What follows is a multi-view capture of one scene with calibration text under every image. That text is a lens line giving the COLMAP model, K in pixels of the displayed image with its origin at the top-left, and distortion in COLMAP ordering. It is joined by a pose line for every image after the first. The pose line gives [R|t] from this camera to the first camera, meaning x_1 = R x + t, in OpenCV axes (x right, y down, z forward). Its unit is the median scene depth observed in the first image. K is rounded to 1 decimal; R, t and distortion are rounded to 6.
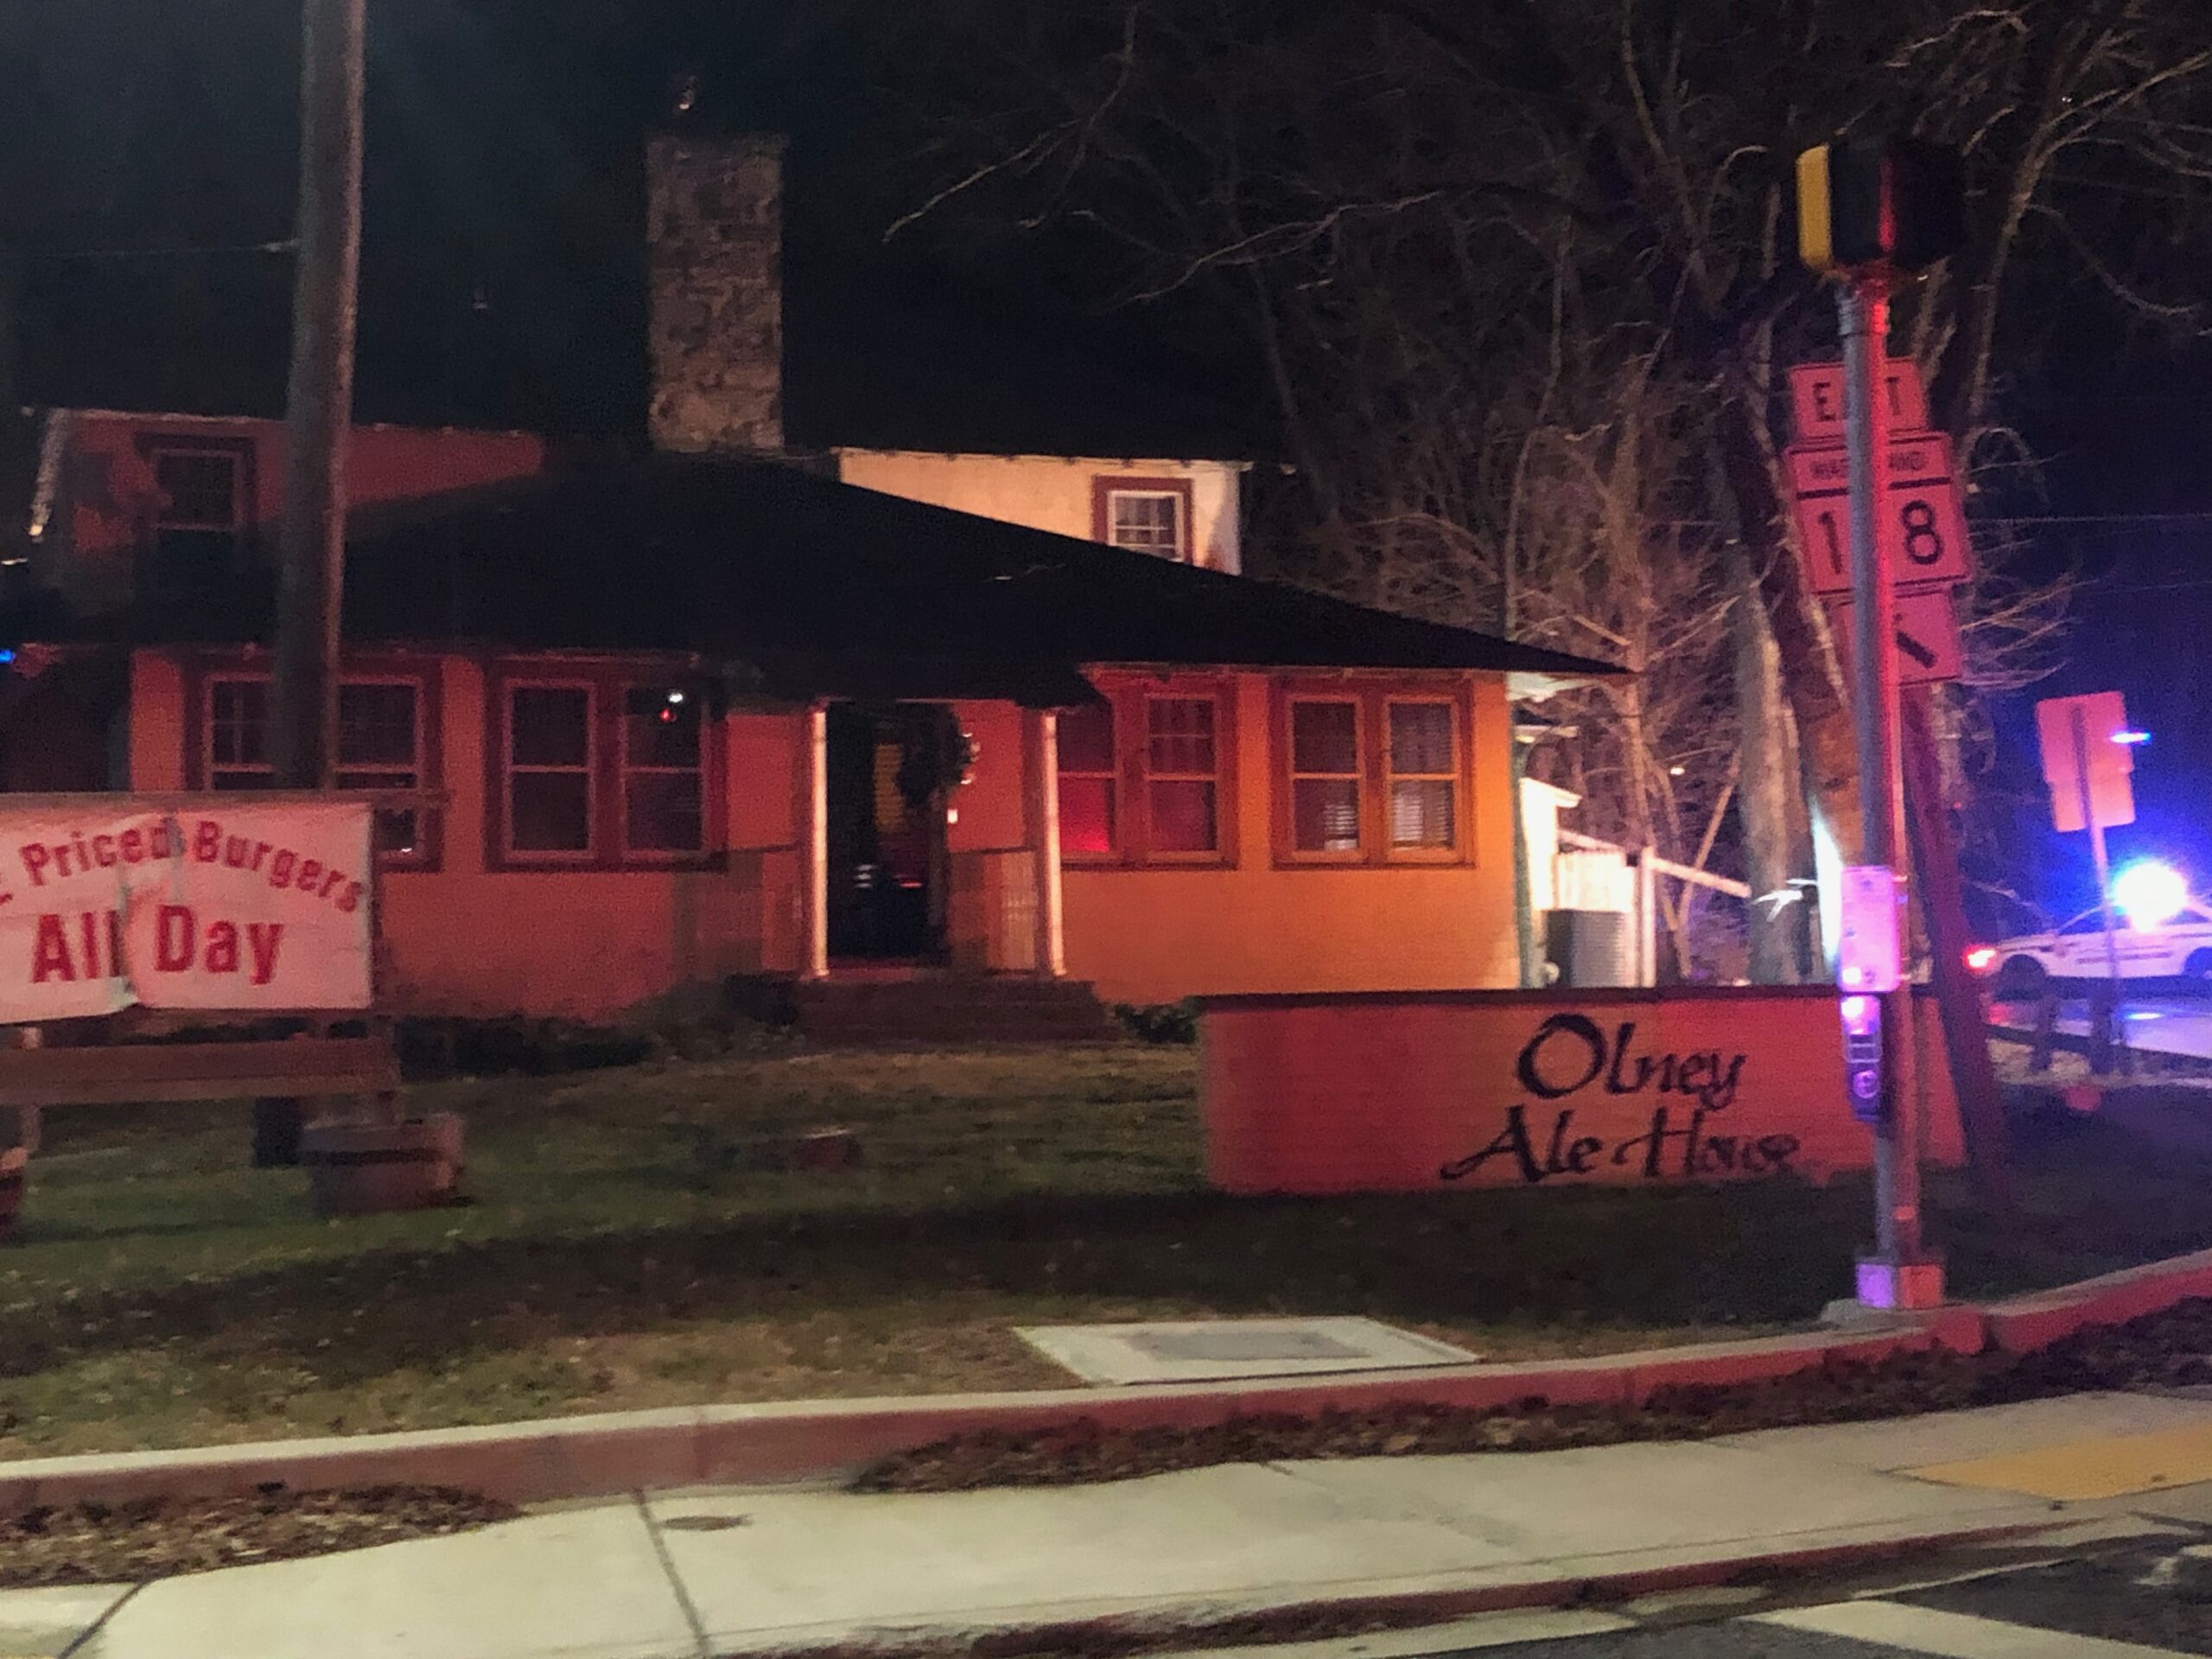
lens RADIAL K [[3307.4, 0, 1106.0], [0, 3307.4, 829.5], [0, 0, 1]] dist [0.051634, -0.093917]
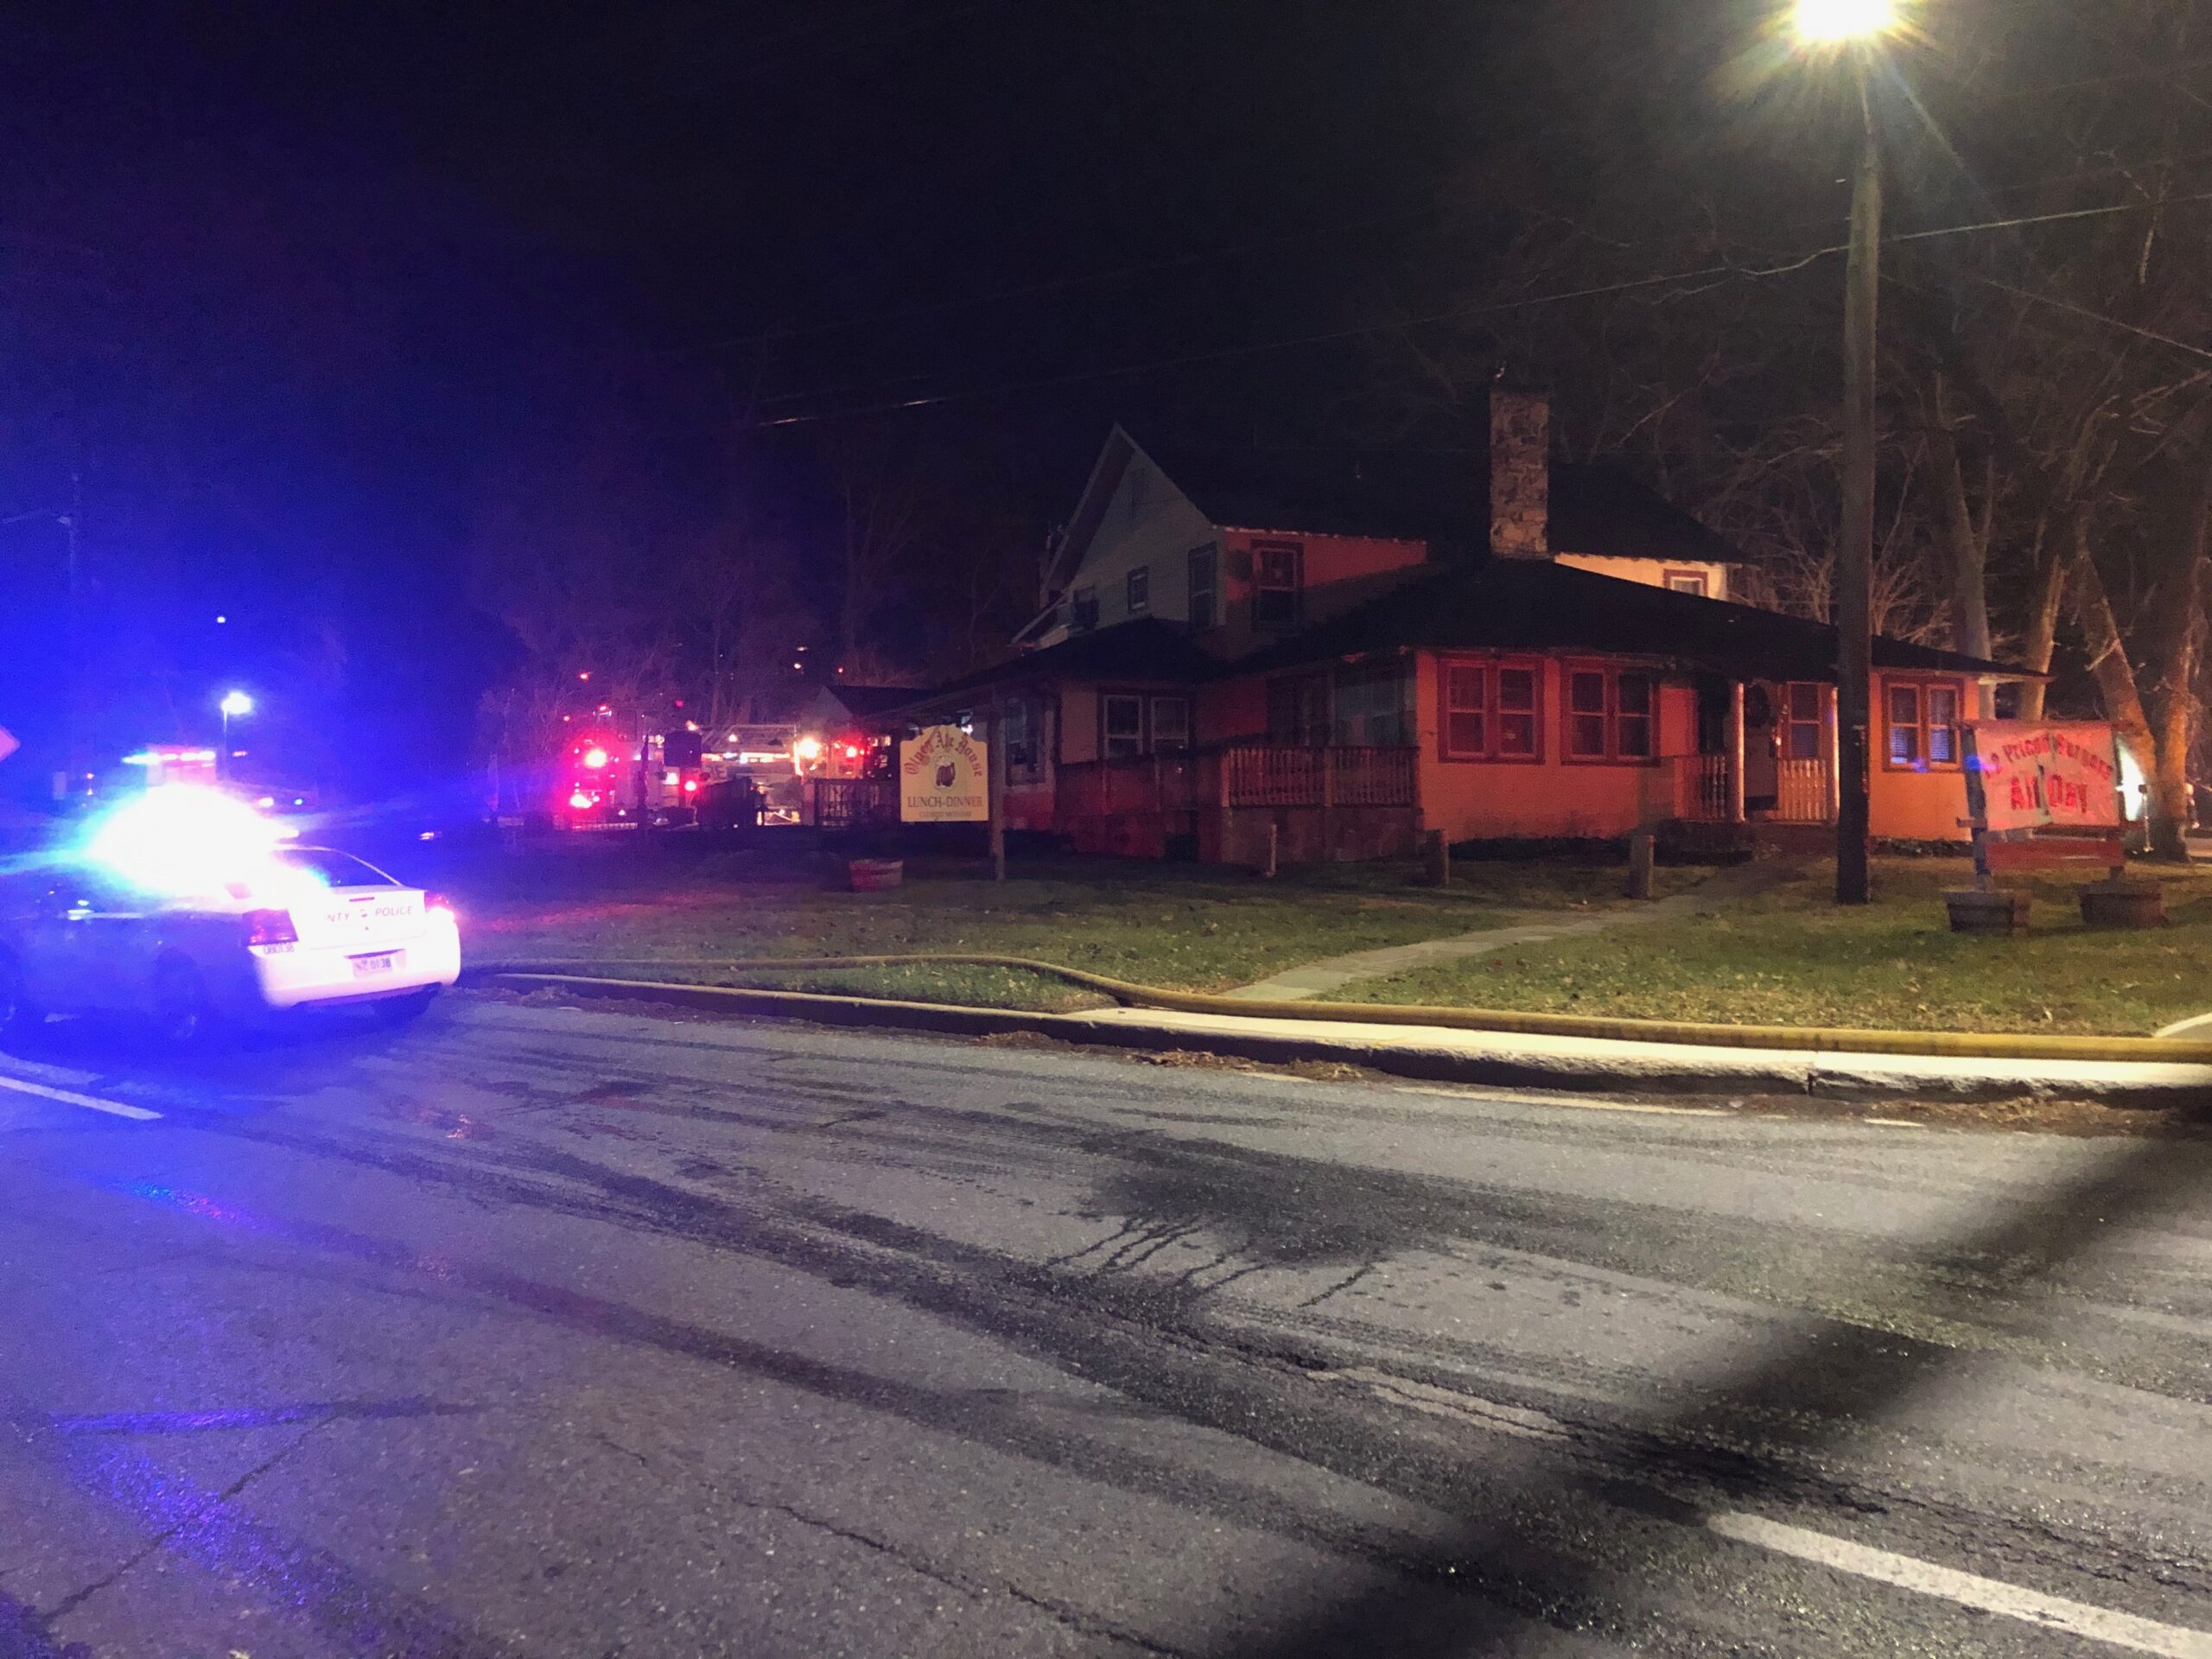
lens RADIAL K [[1749.7, 0, 1106.0], [0, 1749.7, 829.5], [0, 0, 1]] dist [0.005539, 0.002089]
pose [[0.999037, 0.016959, 0.040474, -0.752906], [-0.018707, 0.998891, 0.043217, 0.017064], [-0.039696, -0.043932, 0.998246, -0.061678]]
